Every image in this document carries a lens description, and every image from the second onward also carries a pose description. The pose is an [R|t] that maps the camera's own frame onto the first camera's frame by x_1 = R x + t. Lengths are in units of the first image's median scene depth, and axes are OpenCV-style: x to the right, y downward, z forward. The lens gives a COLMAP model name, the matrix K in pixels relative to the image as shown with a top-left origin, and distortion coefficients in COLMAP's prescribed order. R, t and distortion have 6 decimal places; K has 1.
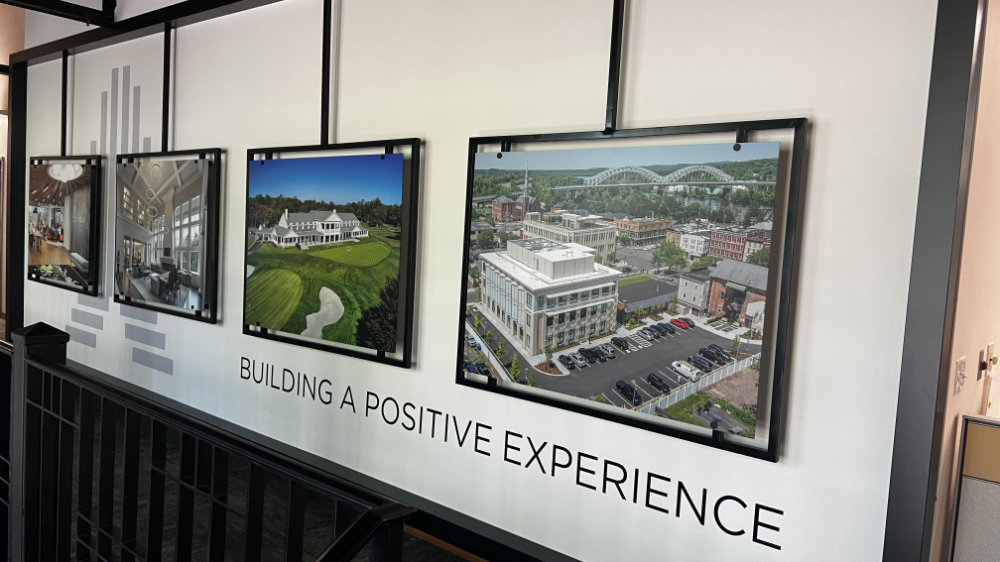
lens RADIAL K [[766.3, 0, 505.1], [0, 766.3, 282.6], [0, 0, 1]] dist [0.019349, -0.027750]
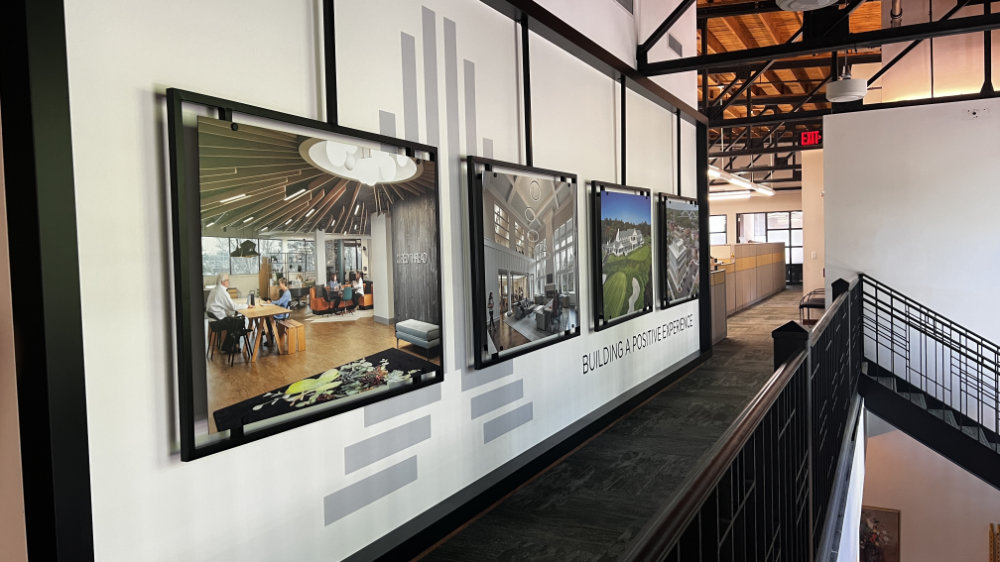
lens RADIAL K [[766.3, 0, 502.6], [0, 766.3, 282.7], [0, 0, 1]] dist [0.019349, -0.027750]
pose [[-0.249429, -0.098129, 0.963408, -1.566162], [0.072323, 0.990187, 0.119581, -0.177915], [-0.965689, 0.099504, -0.239884, 1.523679]]
